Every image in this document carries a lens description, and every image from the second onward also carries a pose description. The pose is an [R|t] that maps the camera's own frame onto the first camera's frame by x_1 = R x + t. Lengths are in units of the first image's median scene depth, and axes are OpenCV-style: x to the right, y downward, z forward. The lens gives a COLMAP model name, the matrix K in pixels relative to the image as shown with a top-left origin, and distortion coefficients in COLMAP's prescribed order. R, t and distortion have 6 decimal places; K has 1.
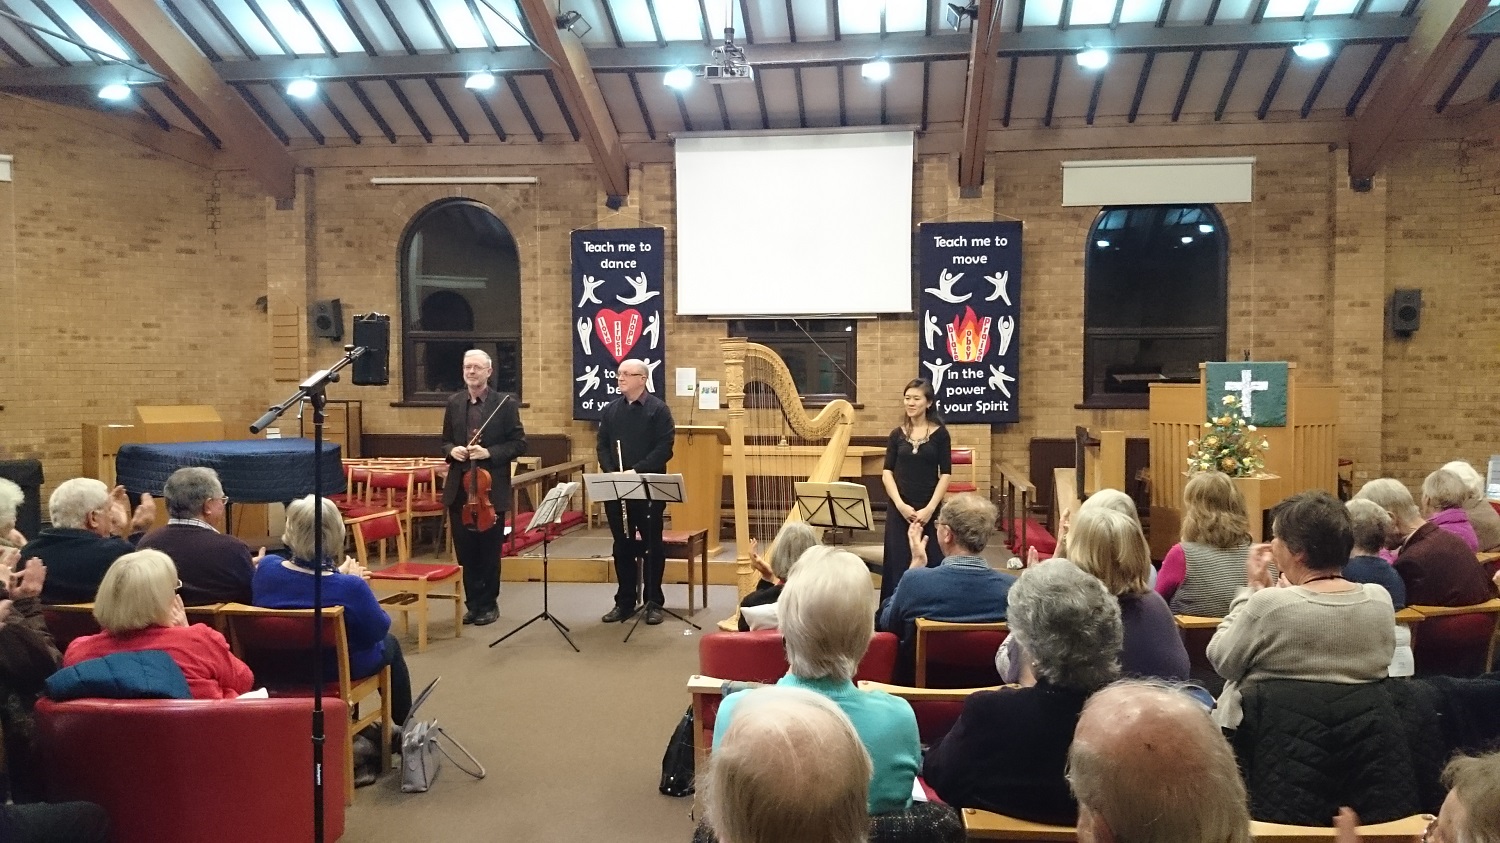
lens RADIAL K [[1199.4, 0, 742.5], [0, 1199.4, 425.0], [0, 0, 1]] dist [0.301967, -0.825757]
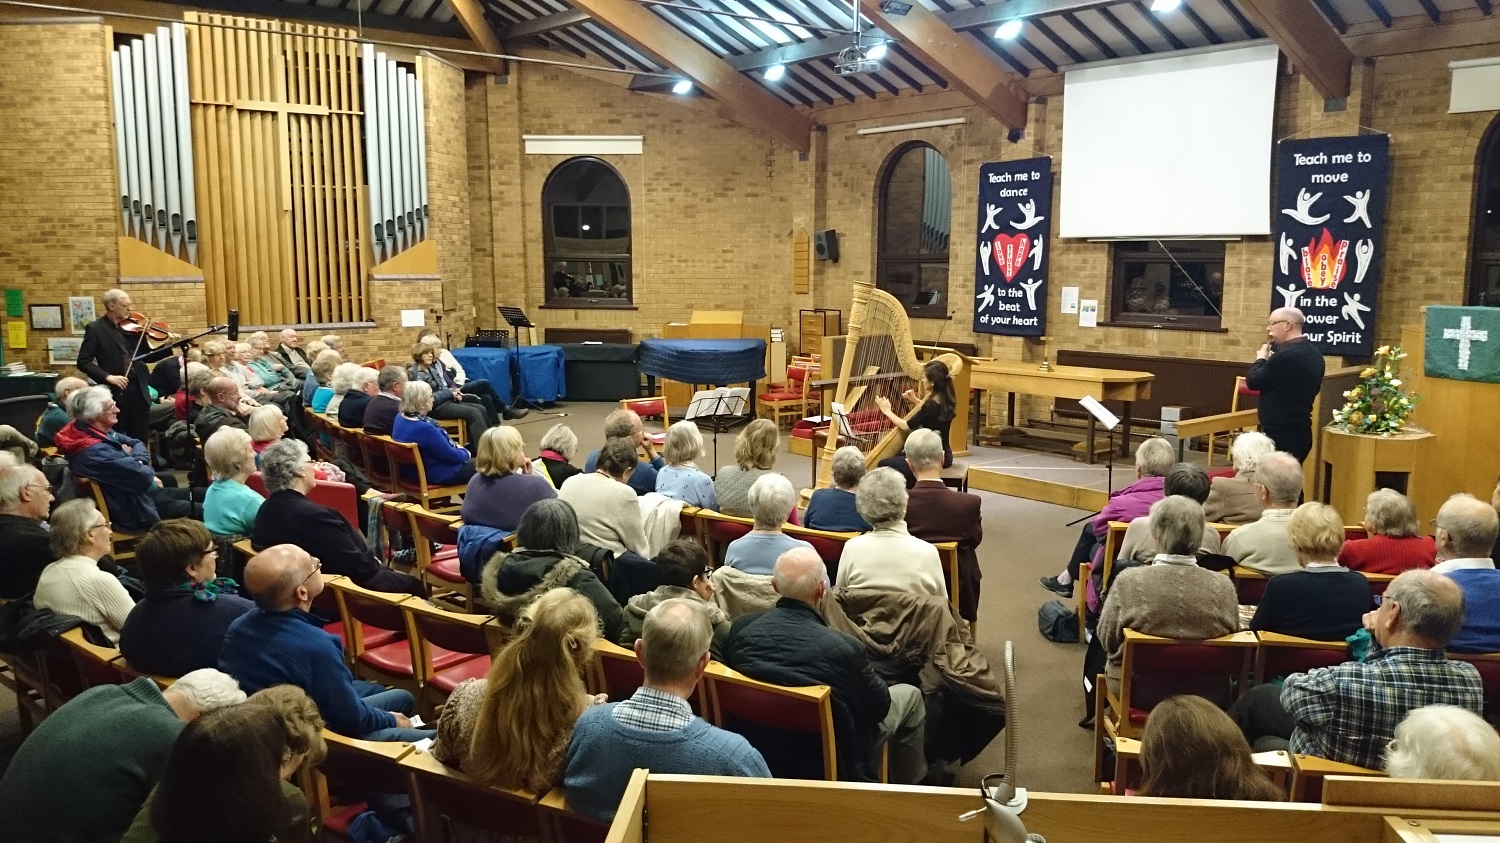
lens RADIAL K [[1172.2, 0, 740.5], [0, 1172.2, 430.5], [0, 0, 1]] dist [0.211555, -0.520514]
pose [[0.734009, 0.100397, -0.671678, 0.465378], [-0.028400, 0.992685, 0.117344, -0.037191], [0.678546, -0.067056, 0.731491, 0.017125]]
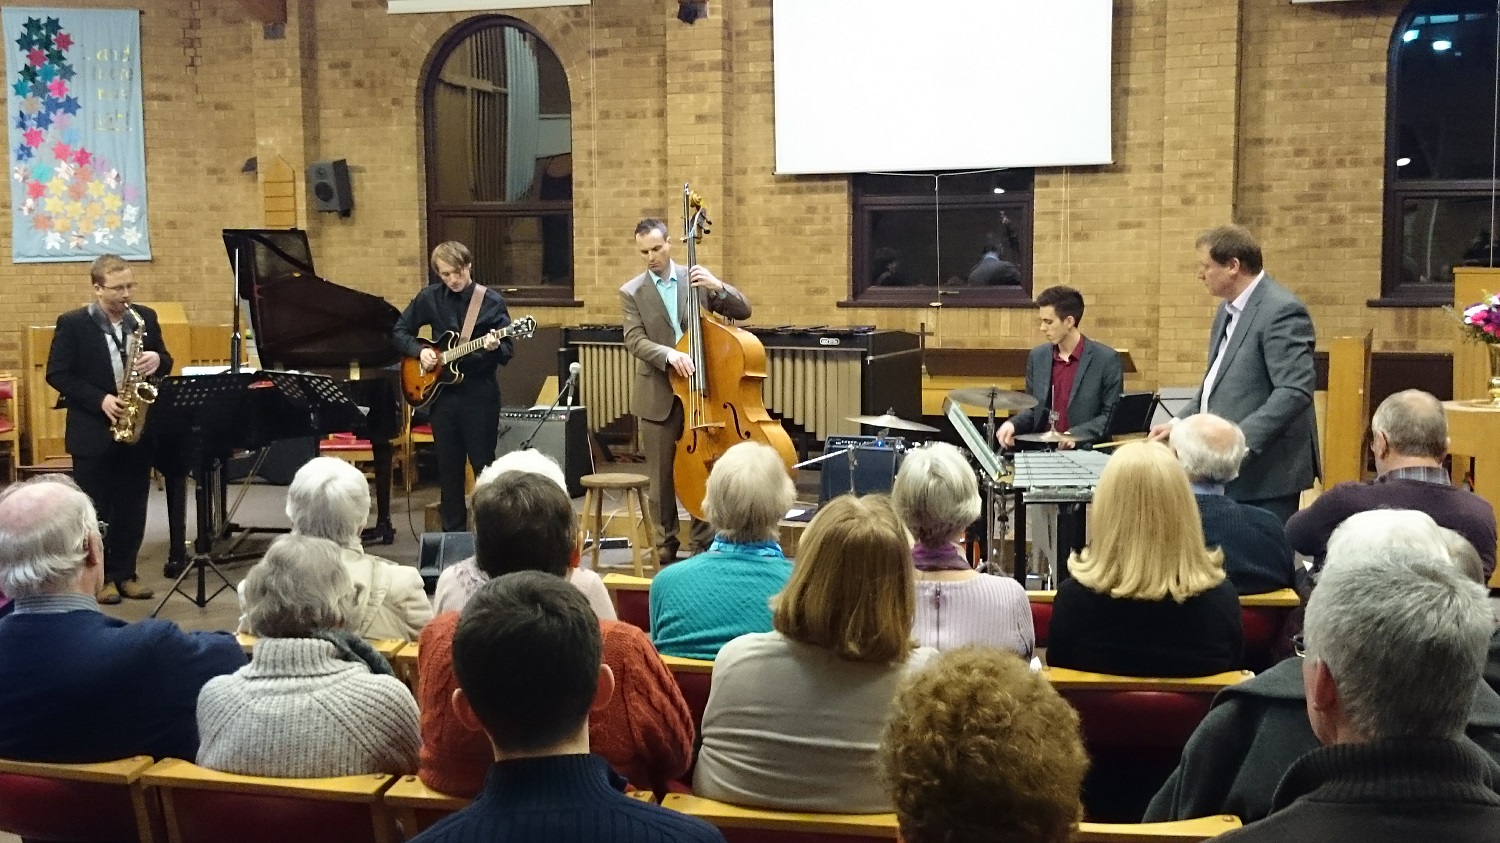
lens RADIAL K [[1799.4, 0, 743.3], [0, 1799.4, 423.6], [0, 0, 1]] dist [0.331590, -0.983423]
pose [[0.971088, 0.015870, -0.238193, 0.179051], [-0.003687, 0.998666, 0.051508, -0.000778], [0.238692, -0.049141, 0.969851, -0.027232]]
